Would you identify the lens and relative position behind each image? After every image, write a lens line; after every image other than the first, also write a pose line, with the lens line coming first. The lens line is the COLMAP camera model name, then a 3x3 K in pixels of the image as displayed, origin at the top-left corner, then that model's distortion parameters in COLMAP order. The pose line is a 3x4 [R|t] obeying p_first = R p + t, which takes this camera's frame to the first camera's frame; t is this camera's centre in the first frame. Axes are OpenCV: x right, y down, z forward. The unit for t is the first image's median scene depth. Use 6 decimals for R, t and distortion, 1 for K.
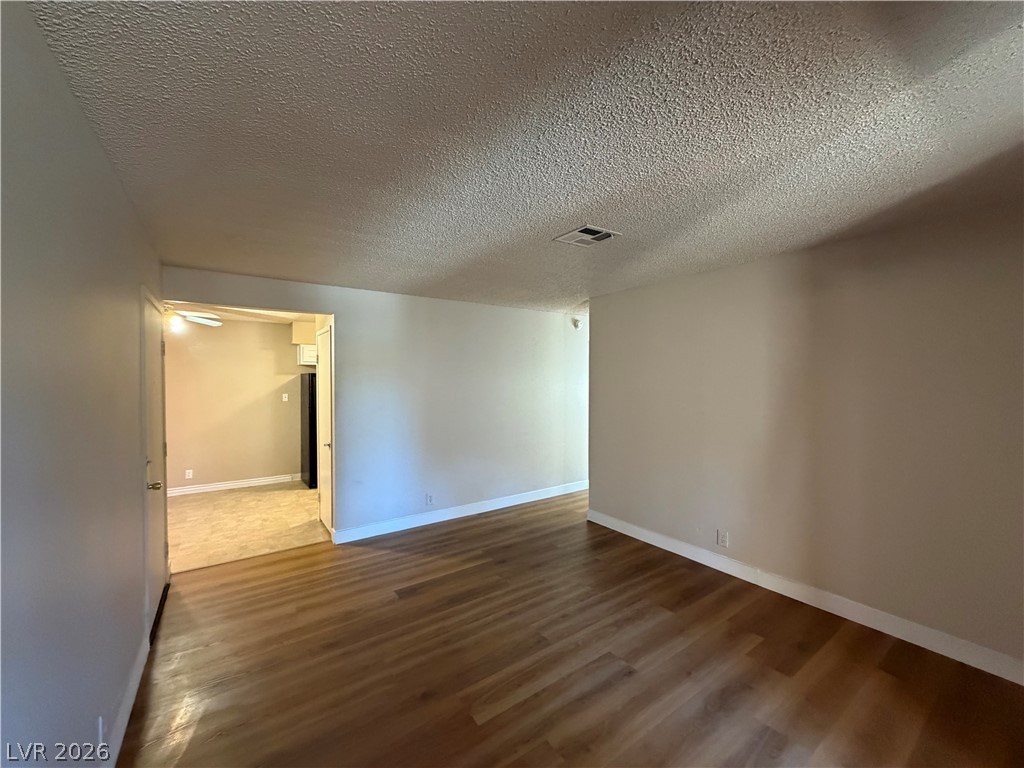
lens RADIAL K [[408.1, 0, 512.7], [0, 408.1, 387.6], [0, 0, 1]] dist [0.000039, -0.000260]
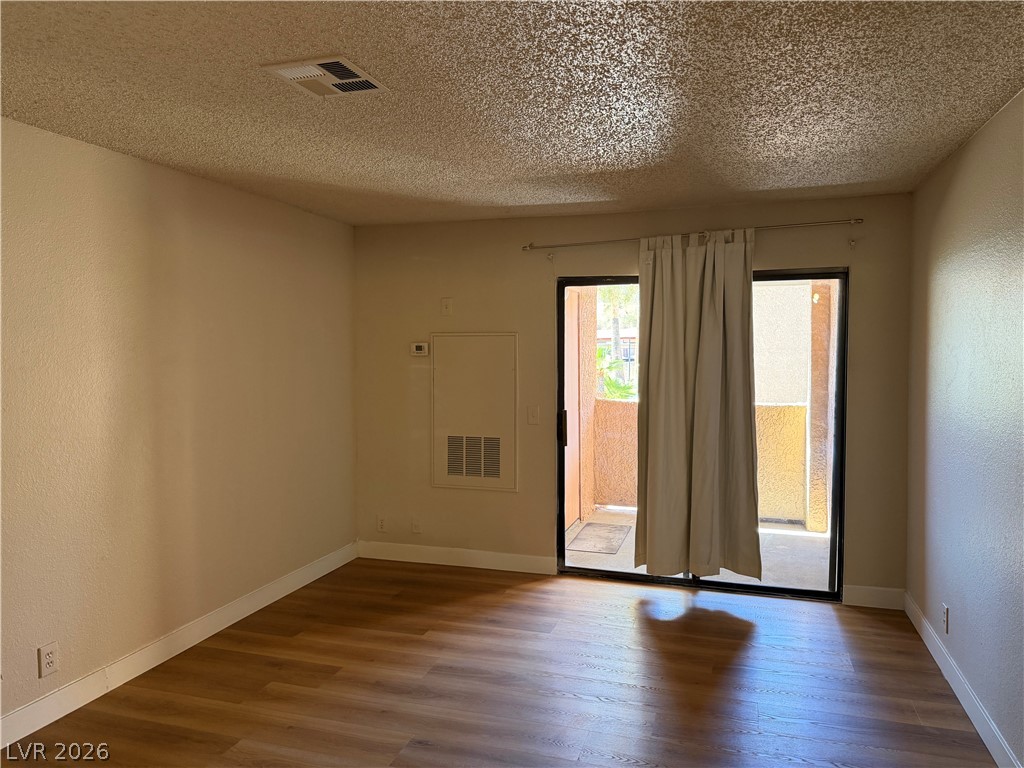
lens RADIAL K [[722.8, 0, 517.5], [0, 722.8, 381.8], [0, 0, 1]] dist [0.042743, -0.048777]
pose [[-0.602678, -0.031573, 0.797359, -0.643643], [0.020681, 0.998263, 0.055160, -0.021604], [-0.797716, 0.049733, -0.600979, 1.215308]]
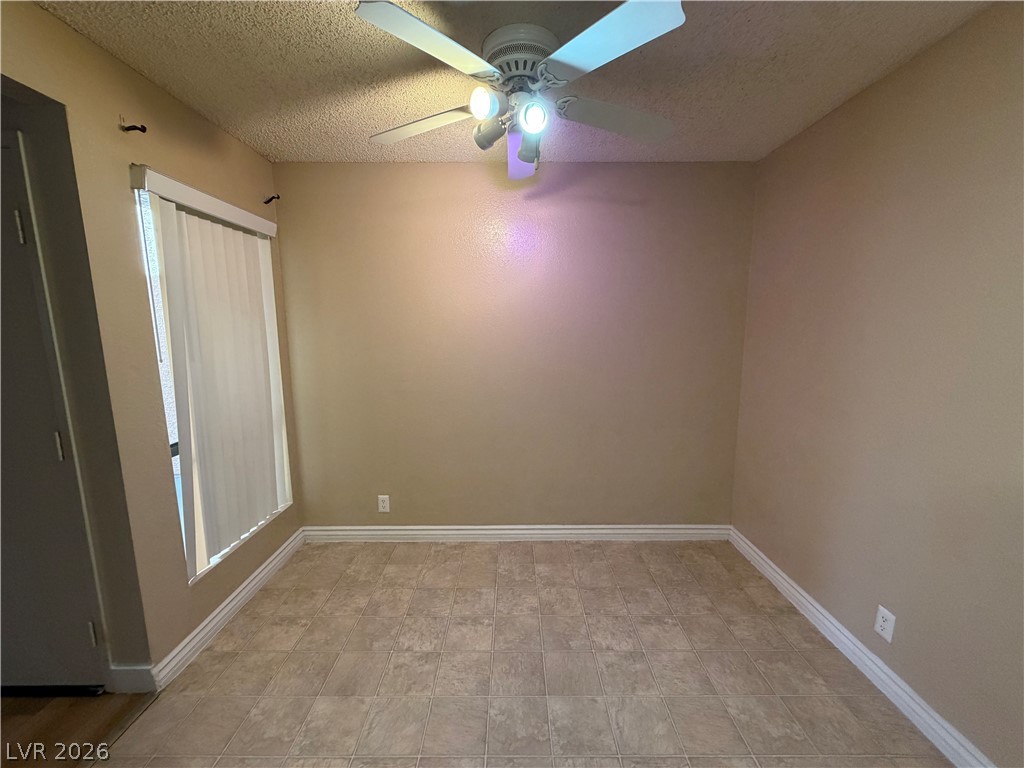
lens RADIAL K [[408.1, 0, 513.0], [0, 408.1, 385.1], [0, 0, 1]] dist [0.000039, -0.000260]
pose [[-0.570001, 0.122681, -0.812433, -0.572333], [-0.014814, 0.987095, 0.159450, -0.005173], [0.821510, 0.102922, -0.560828, 2.002843]]
